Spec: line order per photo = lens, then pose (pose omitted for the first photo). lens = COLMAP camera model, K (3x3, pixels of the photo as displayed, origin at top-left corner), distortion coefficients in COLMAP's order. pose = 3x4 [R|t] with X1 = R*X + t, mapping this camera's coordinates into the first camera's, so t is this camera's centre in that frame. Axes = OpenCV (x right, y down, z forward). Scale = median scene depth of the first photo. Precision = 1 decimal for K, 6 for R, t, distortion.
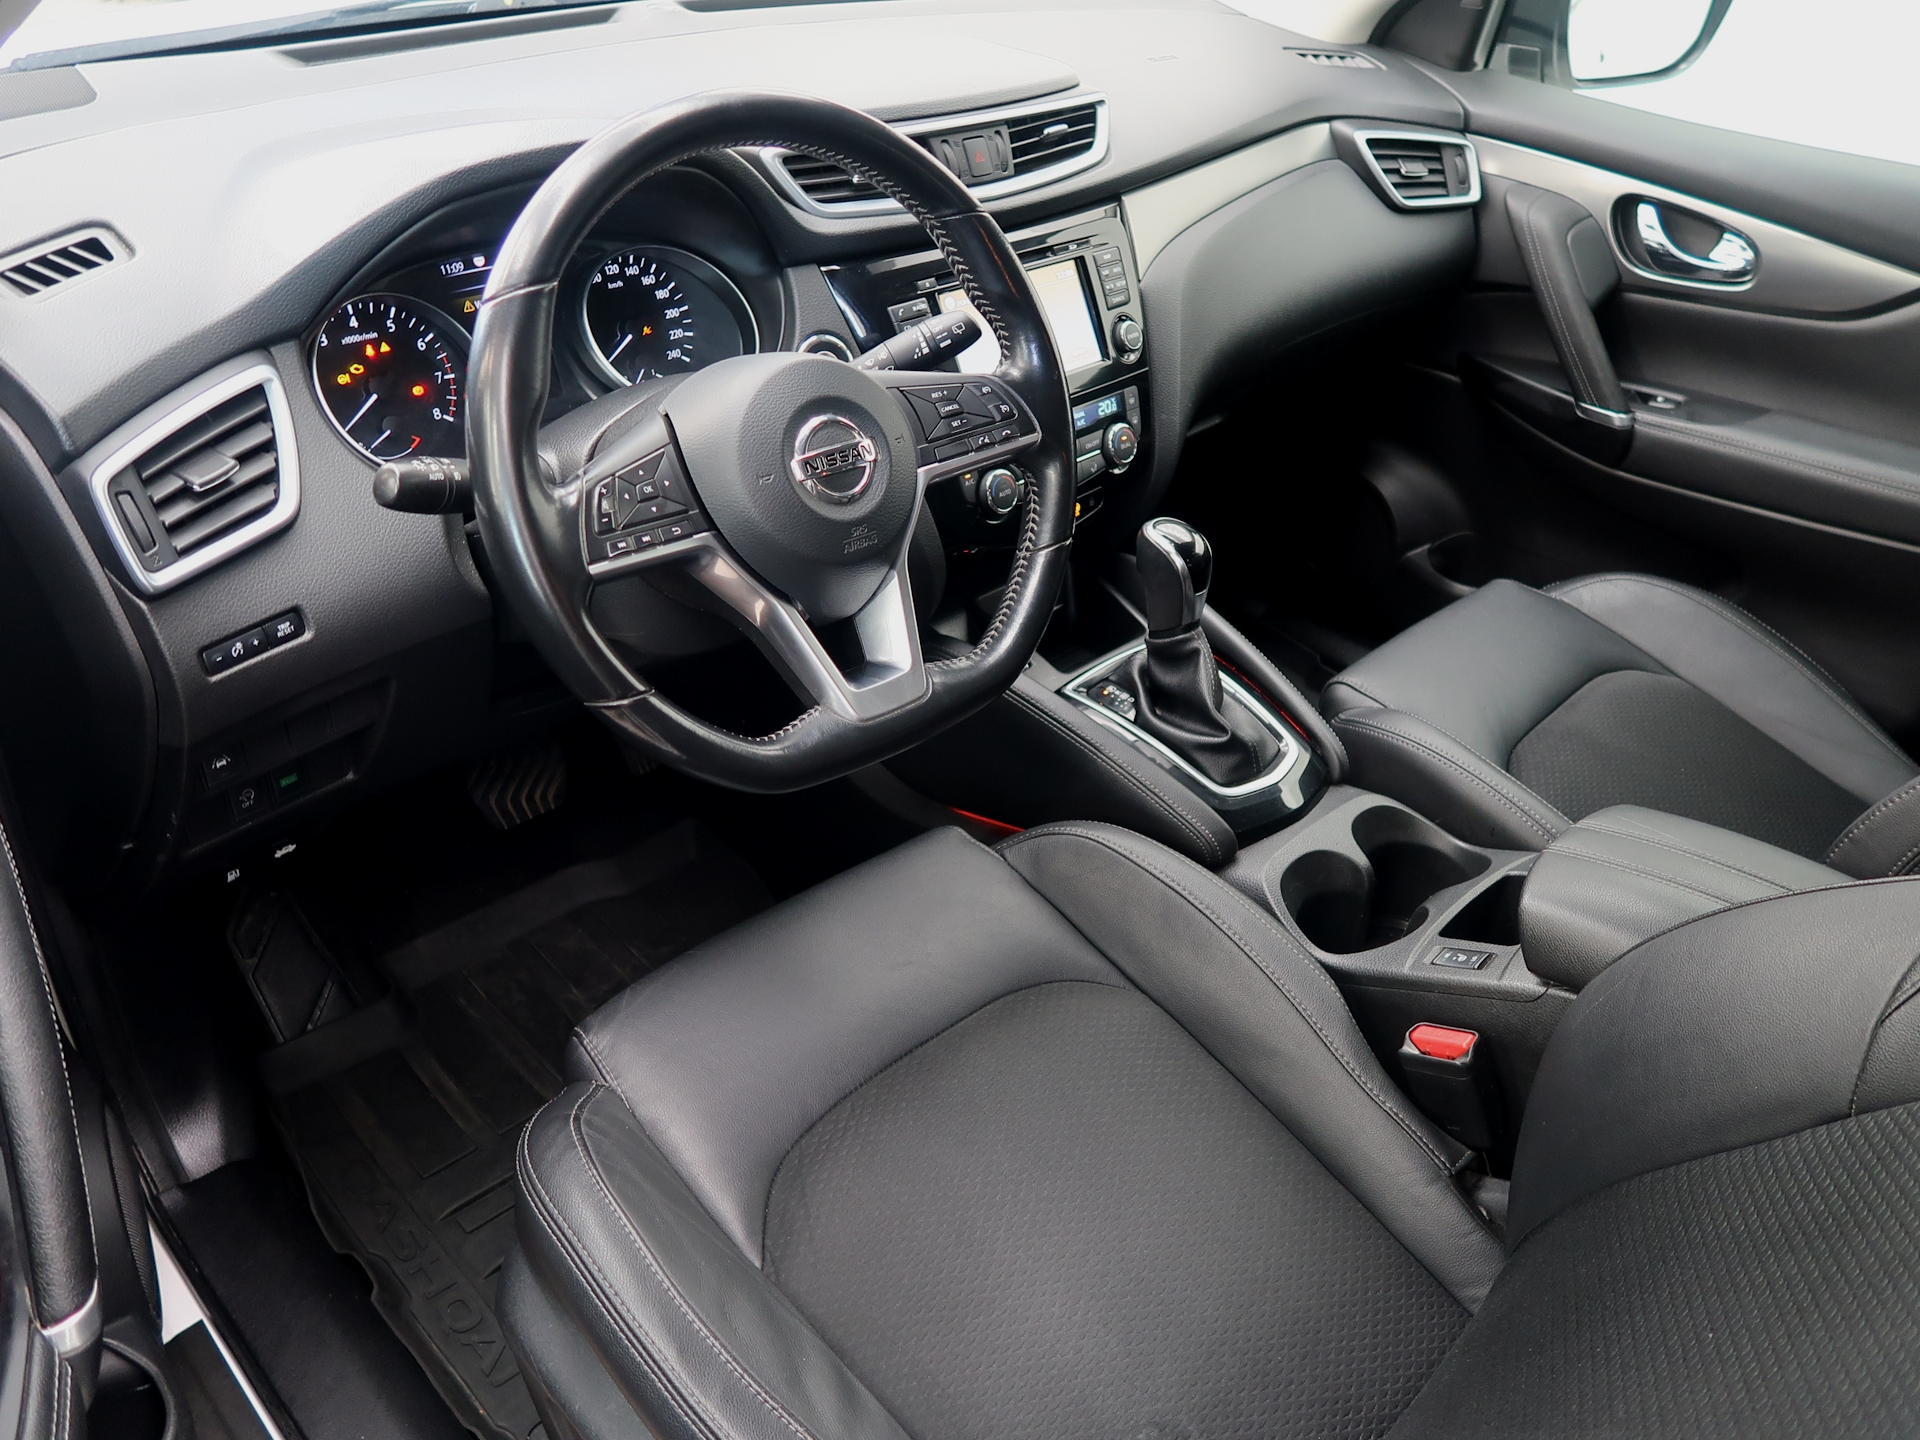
lens RADIAL K [[1454.9, 0, 960.0], [0, 1454.9, 720.0], [0, 0, 1]] dist [-0.030643, 0.002050]
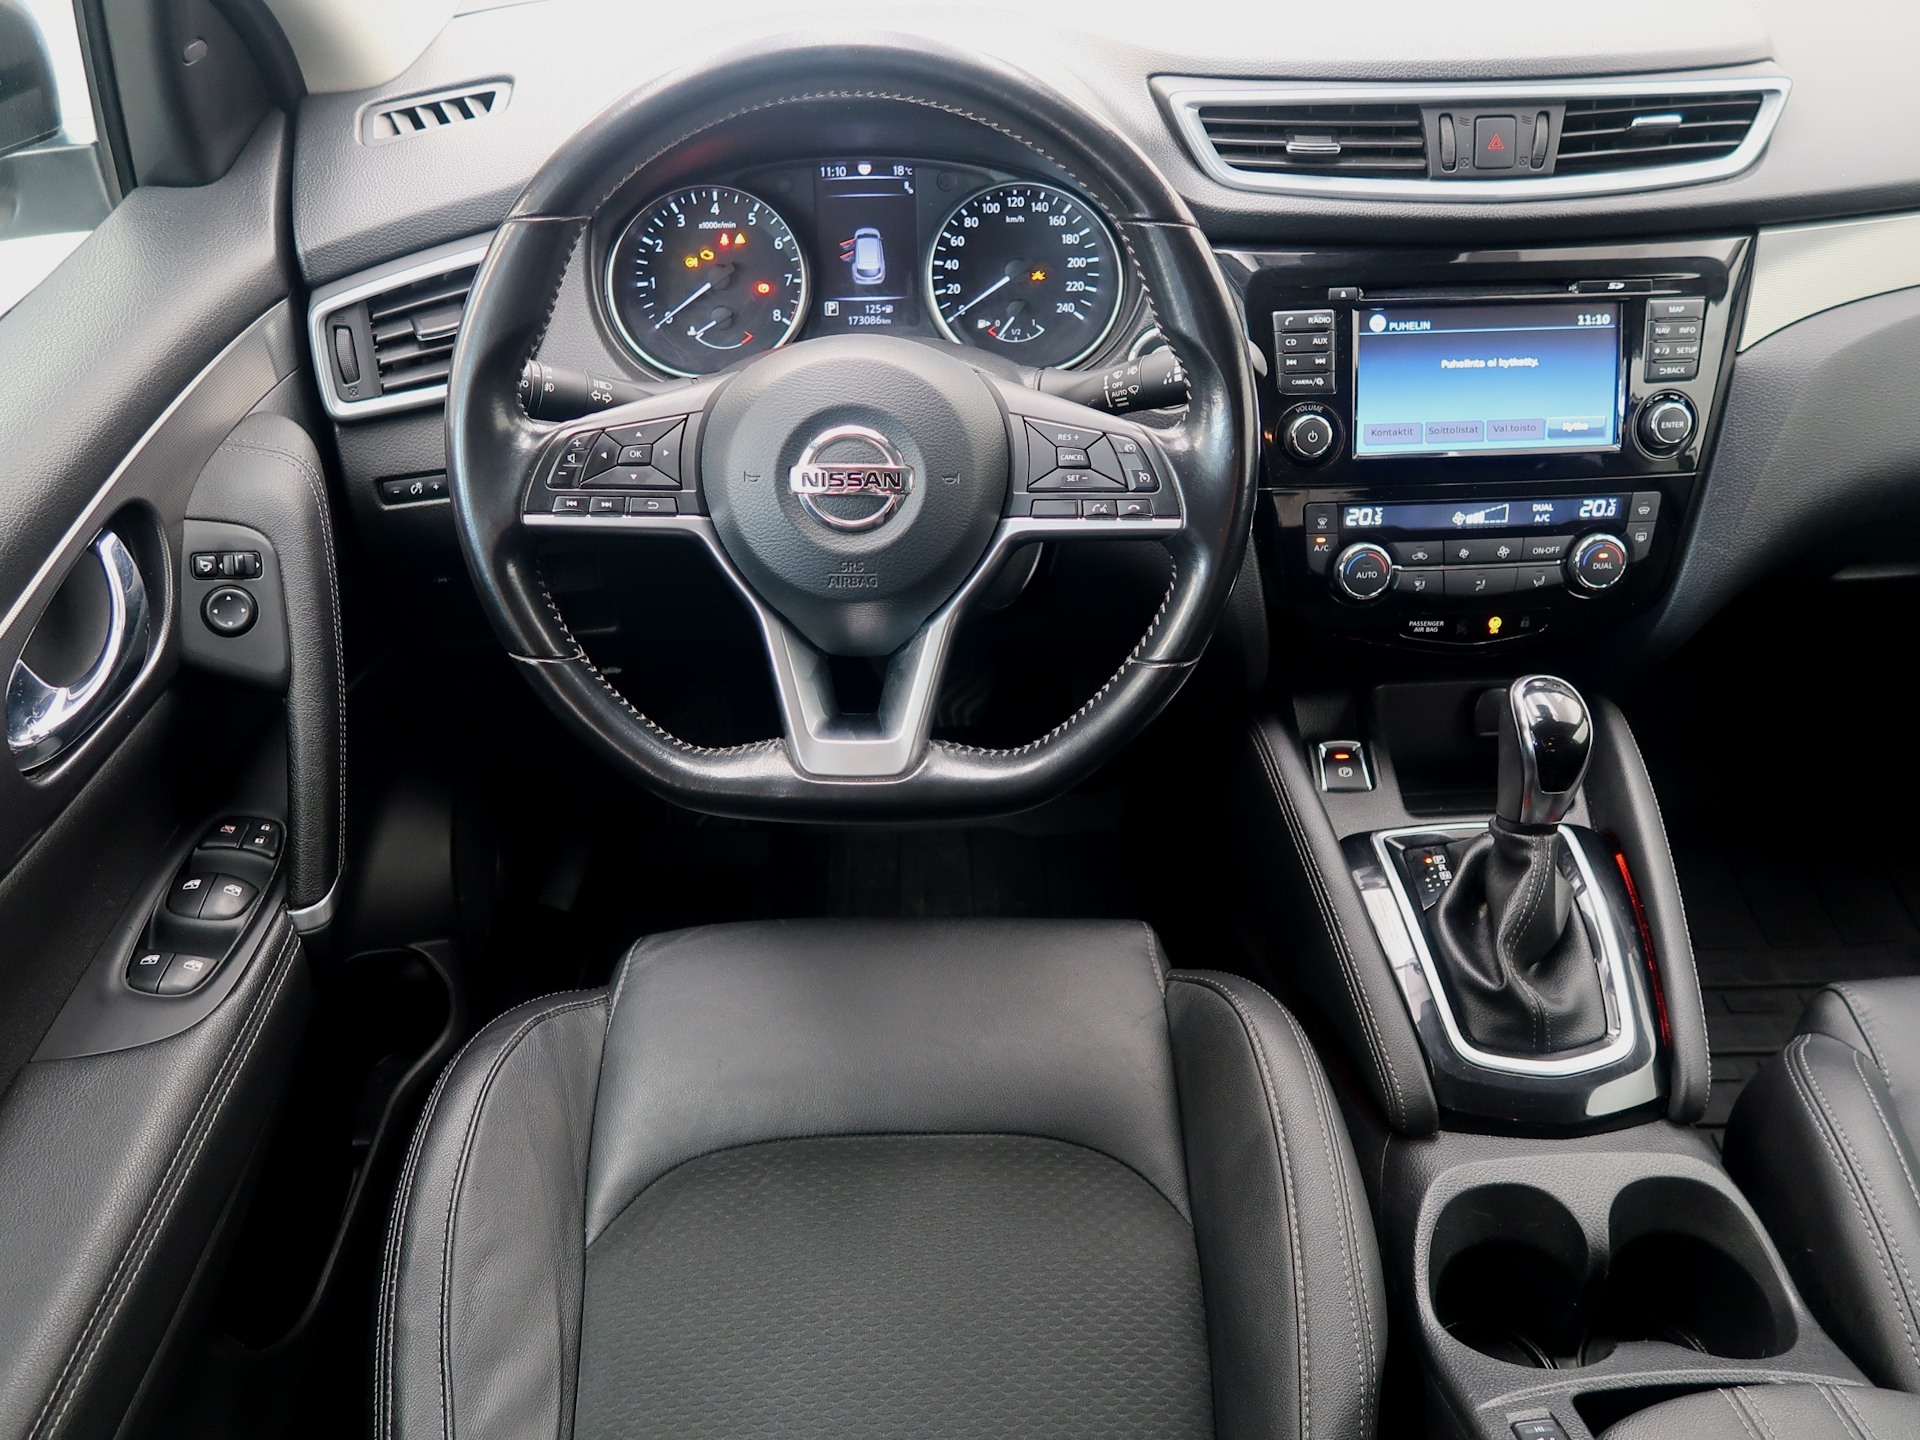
lens RADIAL K [[1454.9, 0, 960.0], [0, 1454.9, 720.0], [0, 0, 1]] dist [-0.030643, 0.002050]
pose [[0.742310, 0.378312, -0.553042, 0.354626], [-0.333494, 0.924470, 0.184763, -0.166780], [0.581169, 0.047285, 0.812408, 0.258905]]
